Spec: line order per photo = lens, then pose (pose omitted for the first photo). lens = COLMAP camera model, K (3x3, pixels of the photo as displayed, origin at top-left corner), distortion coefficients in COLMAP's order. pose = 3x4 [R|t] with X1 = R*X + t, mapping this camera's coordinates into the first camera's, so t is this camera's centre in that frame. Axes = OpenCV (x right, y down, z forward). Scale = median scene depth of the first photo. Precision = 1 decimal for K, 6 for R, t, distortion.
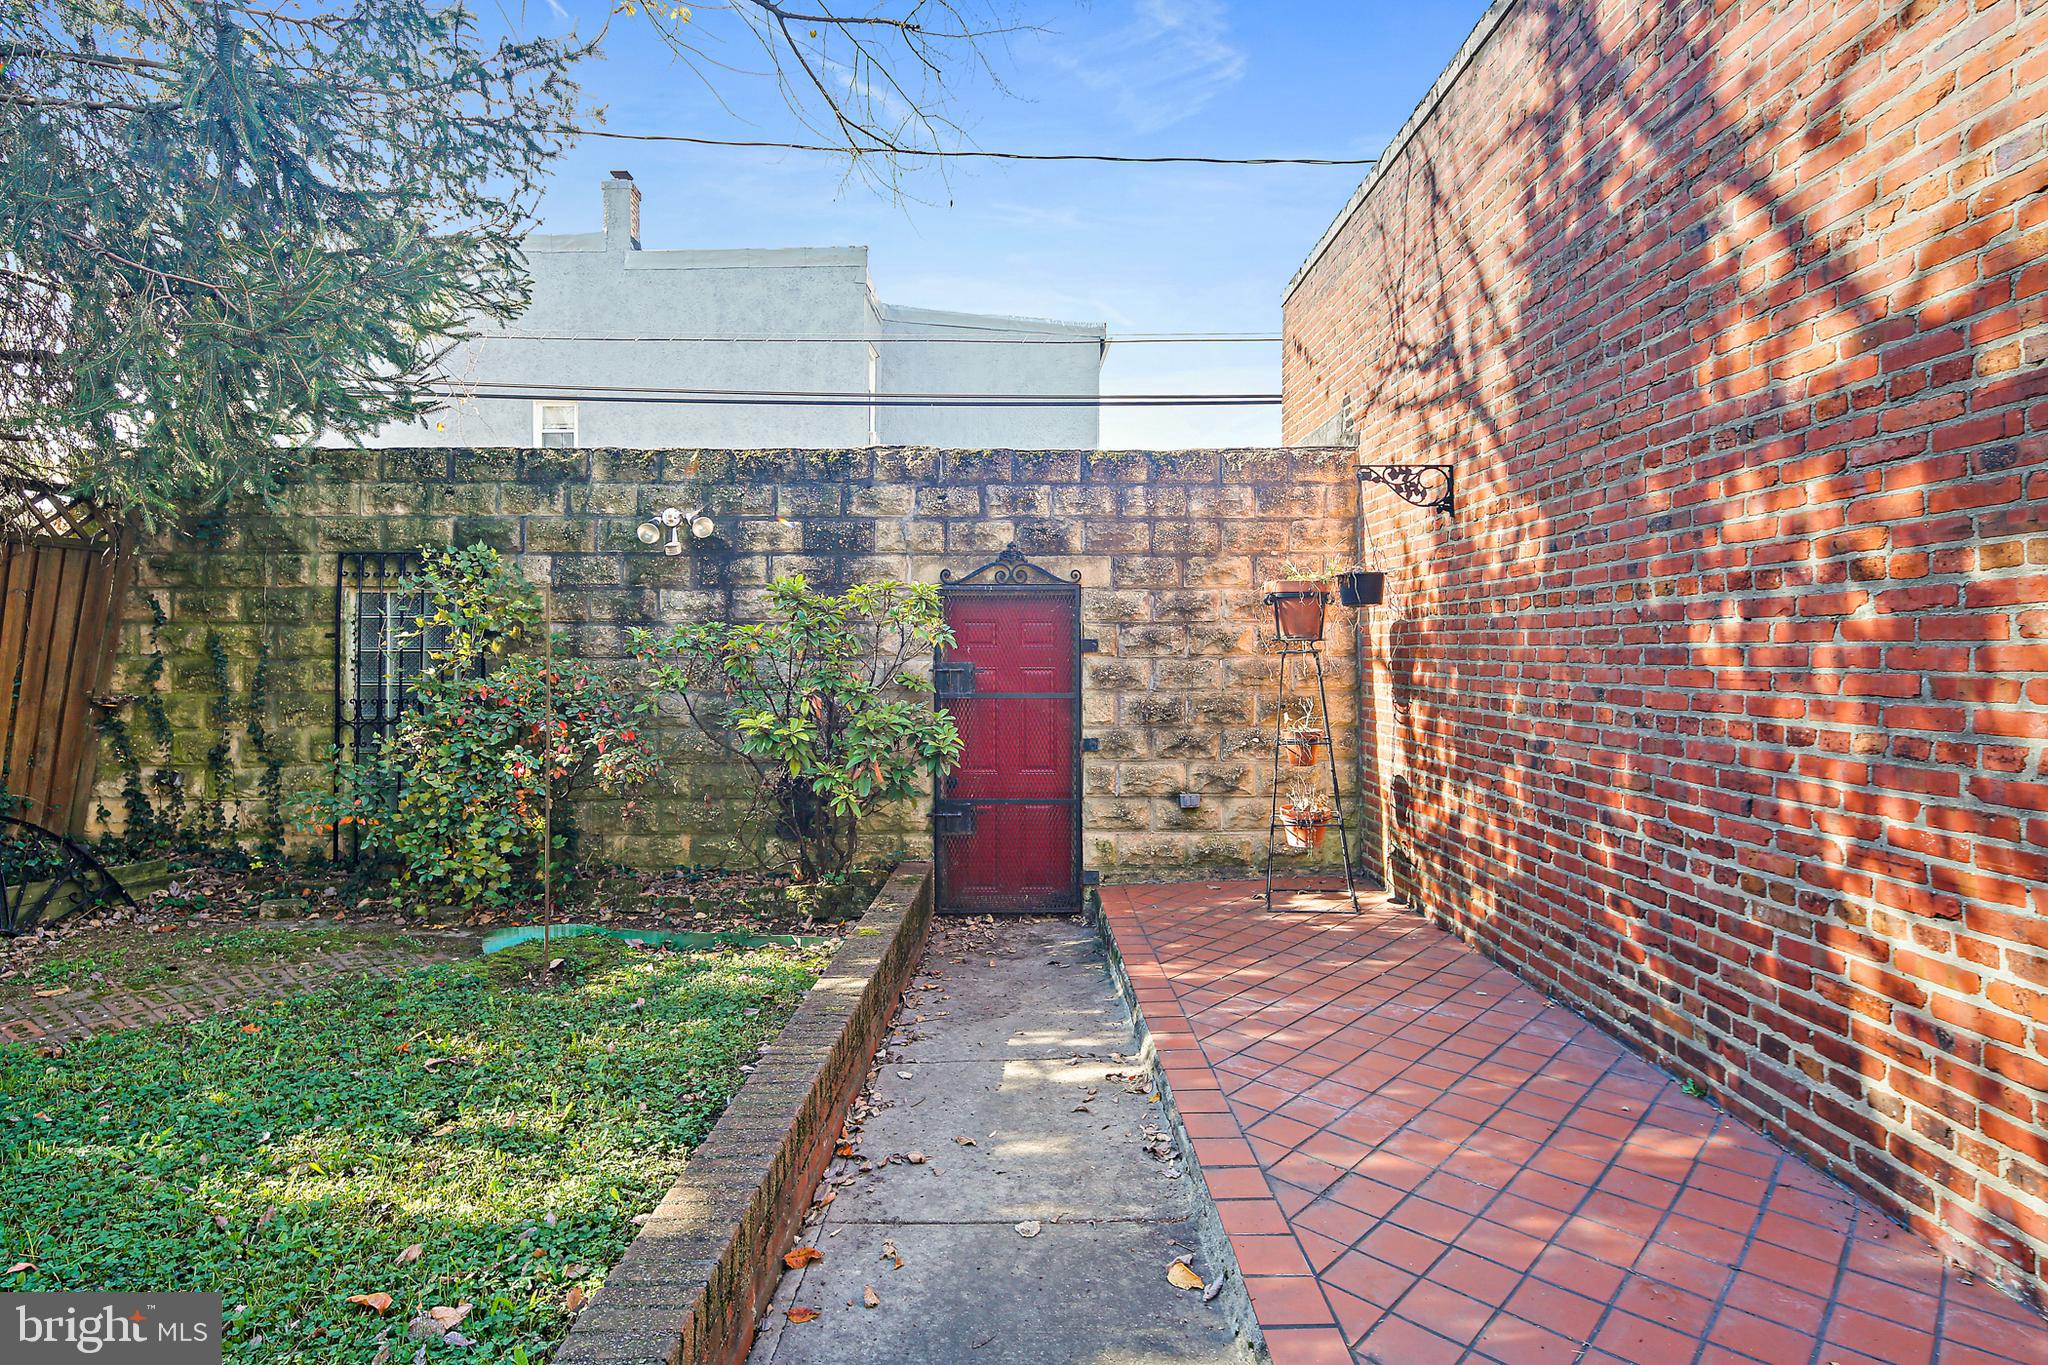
lens RADIAL K [[970.5, 0, 1019.2], [0, 970.5, 631.7], [0, 0, 1]] dist [0.003409, -0.000314]
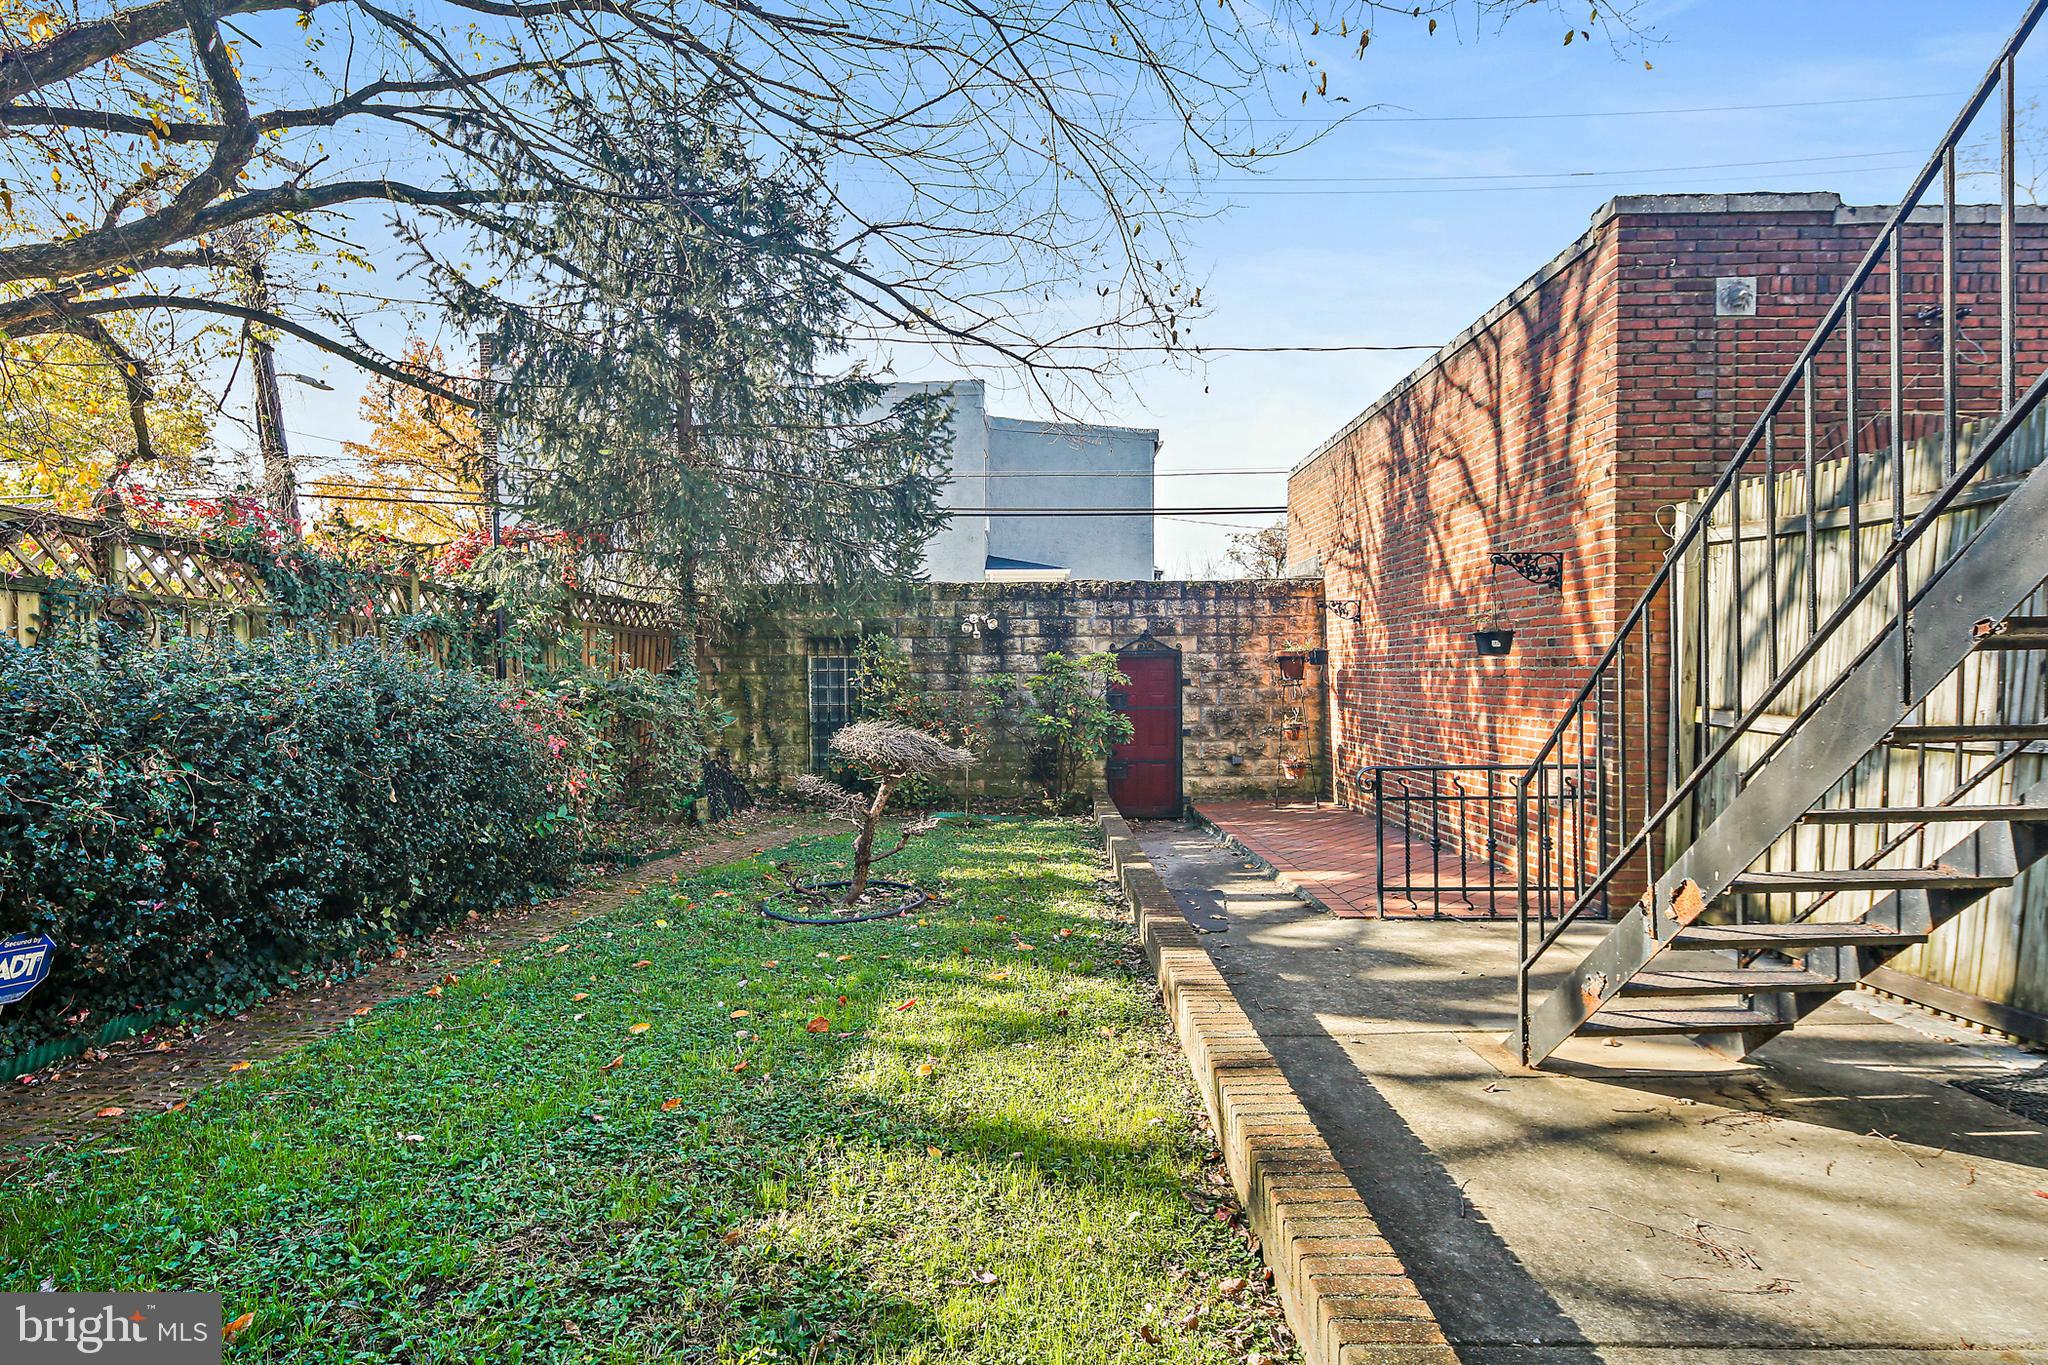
lens RADIAL K [[1011.8, 0, 1025.6], [0, 1011.8, 693.6], [0, 0, 1]] dist [-0.000987, -0.002341]
pose [[0.999970, -0.007380, -0.002153, -0.250172], [0.007462, 0.999137, 0.040848, -0.048858], [0.001850, -0.040863, 0.999163, -1.054498]]
